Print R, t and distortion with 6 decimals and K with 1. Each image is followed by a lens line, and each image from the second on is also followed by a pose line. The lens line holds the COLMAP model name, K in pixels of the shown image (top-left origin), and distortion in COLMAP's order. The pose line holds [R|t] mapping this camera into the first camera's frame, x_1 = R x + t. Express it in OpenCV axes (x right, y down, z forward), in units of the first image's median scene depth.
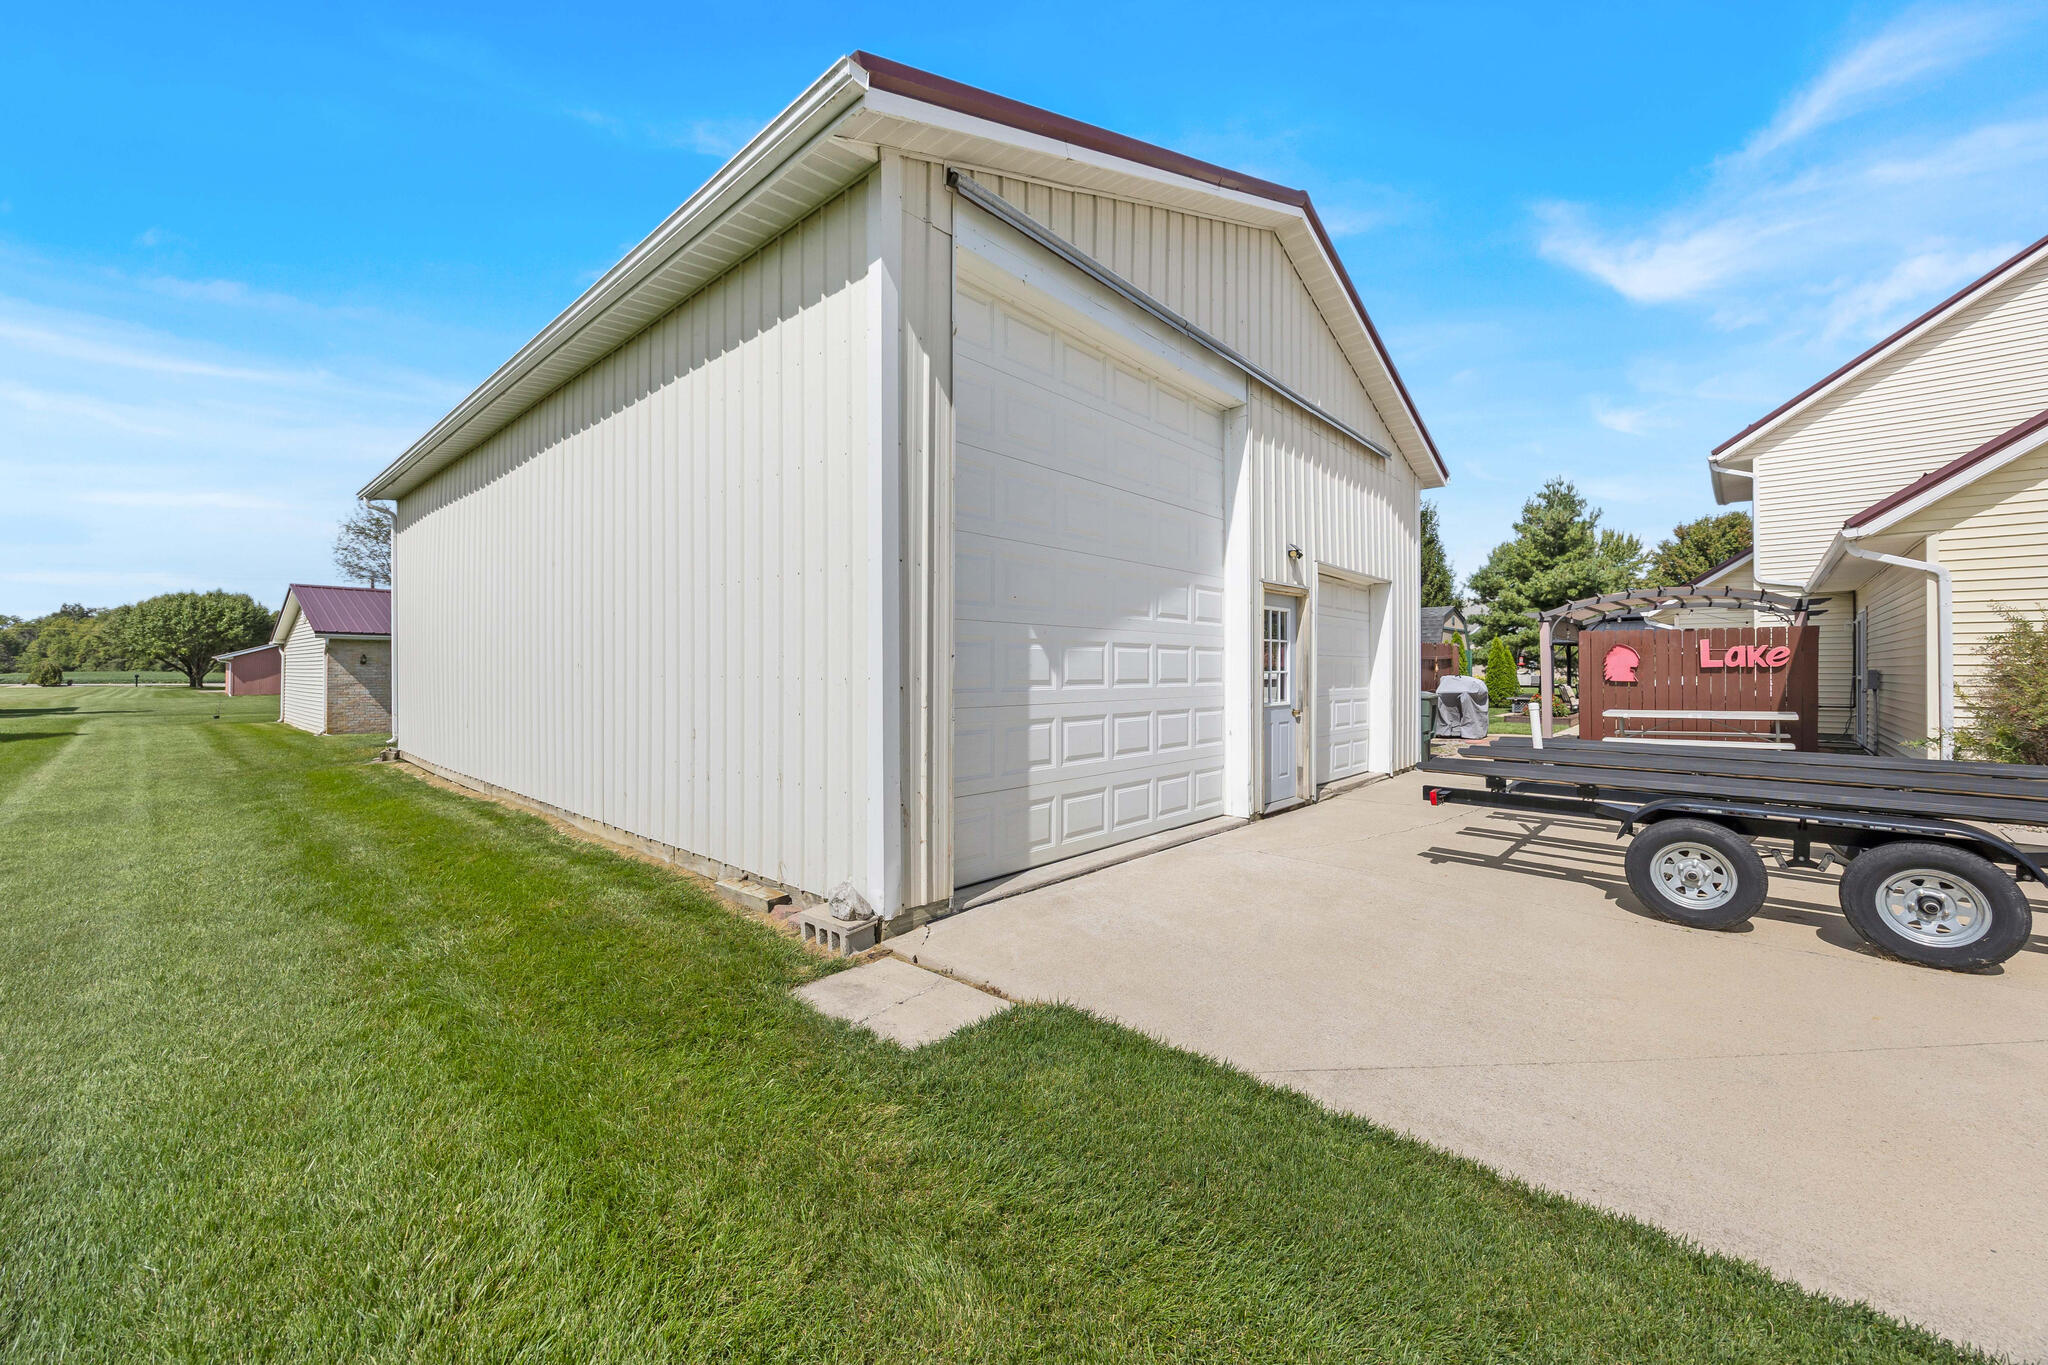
lens RADIAL K [[789.5, 0, 1036.7], [0, 789.5, 677.9], [0, 0, 1]] dist [-0.010714, -0.000157]
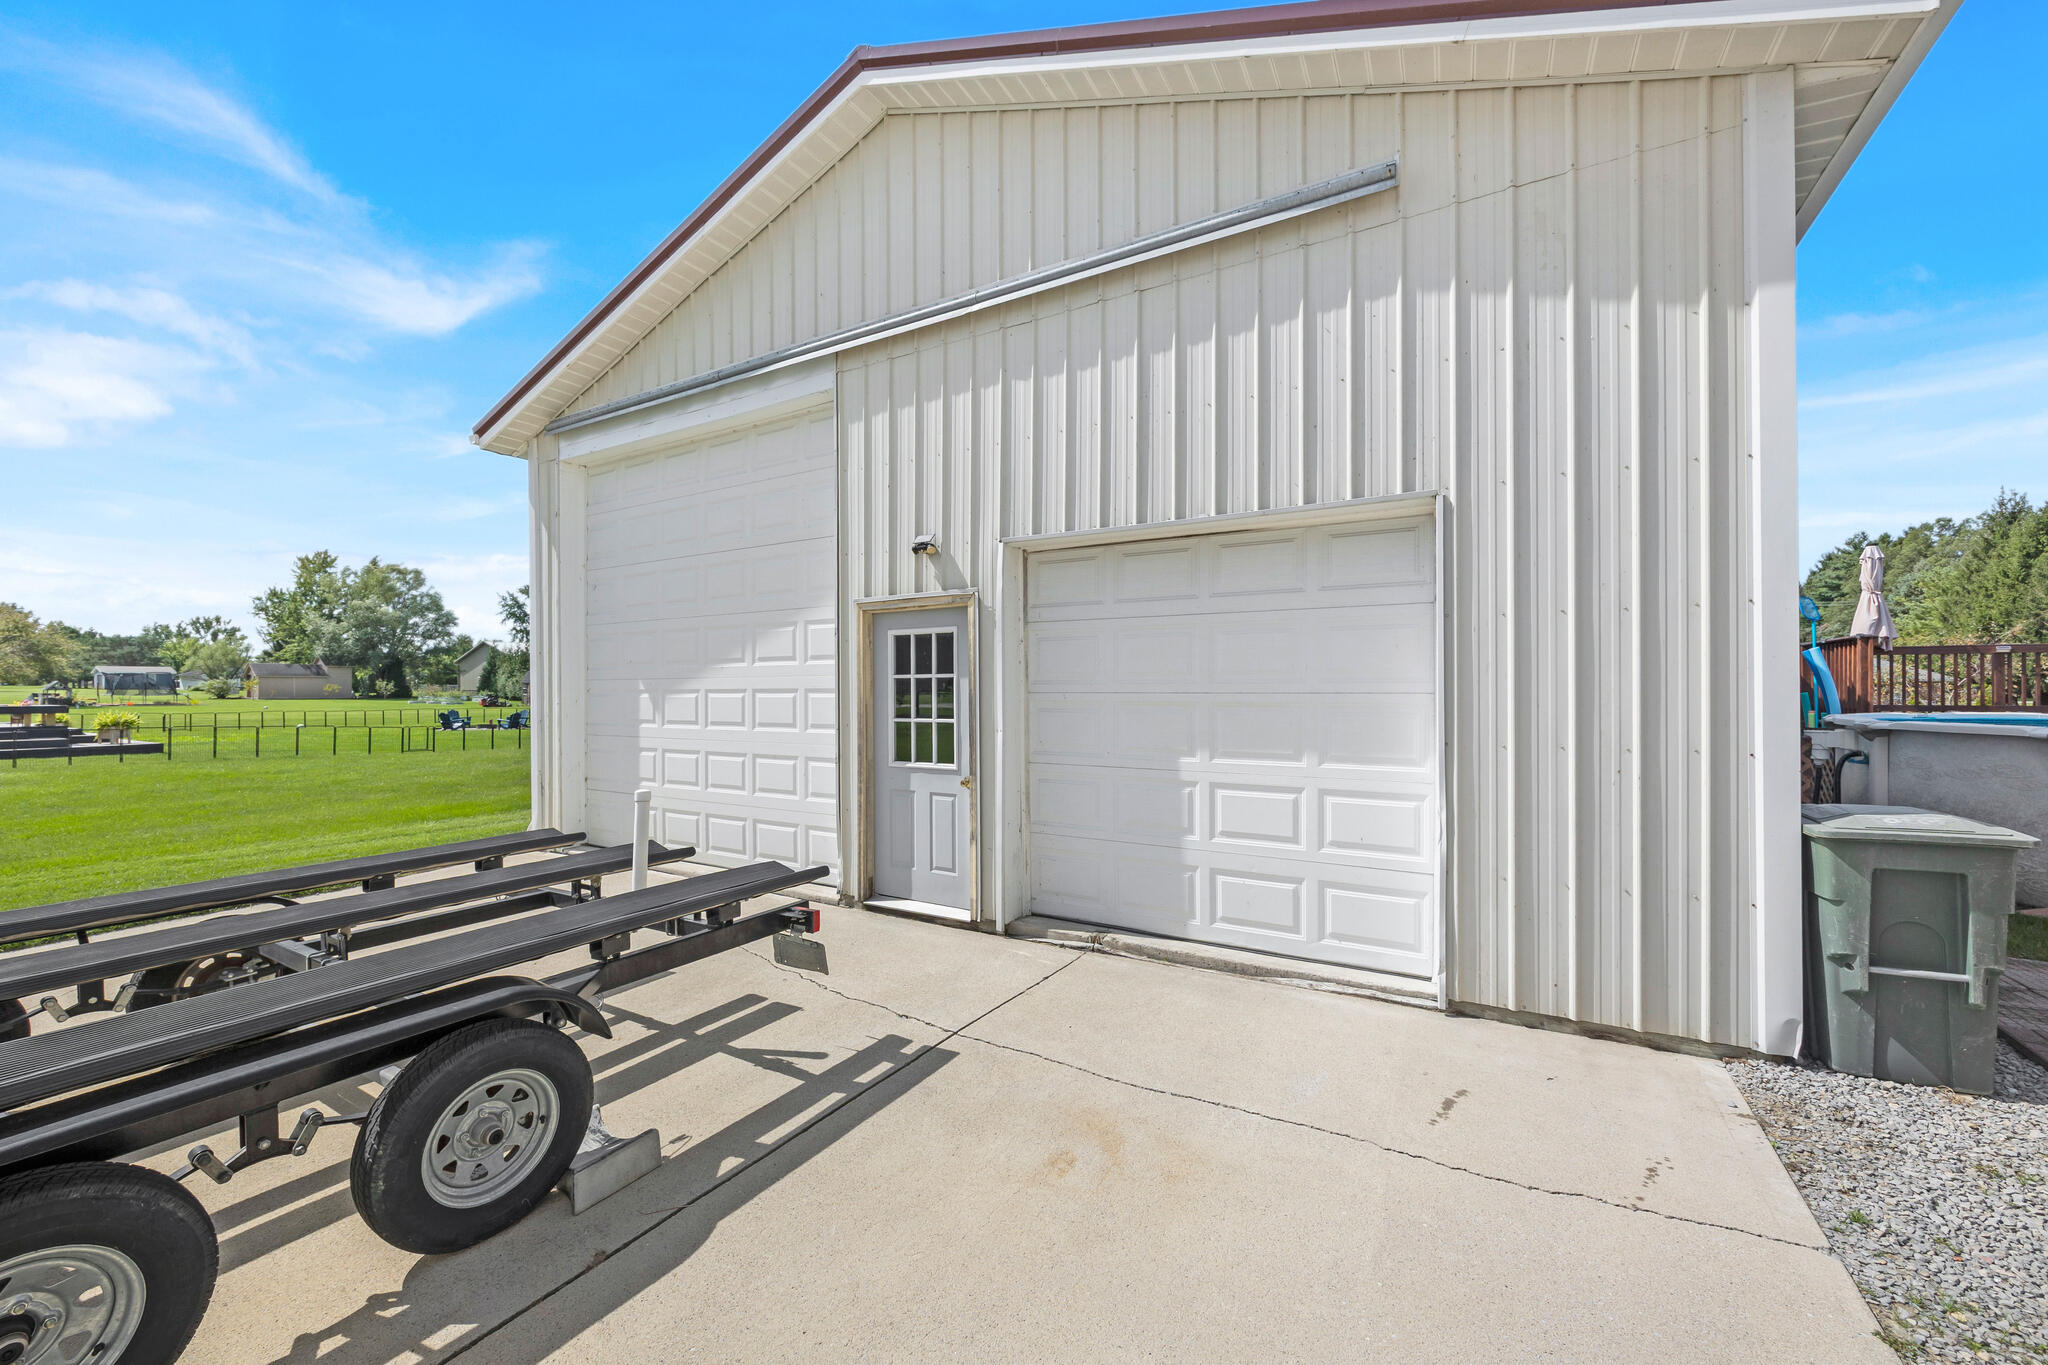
lens RADIAL K [[789.5, 0, 1036.7], [0, 789.5, 677.9], [0, 0, 1]] dist [-0.010714, -0.000157]
pose [[0.176450, -0.001035, -0.984309, 1.372698], [0.002517, 0.999997, -0.000600, -0.062368], [0.984306, -0.002372, 0.176452, 1.341992]]
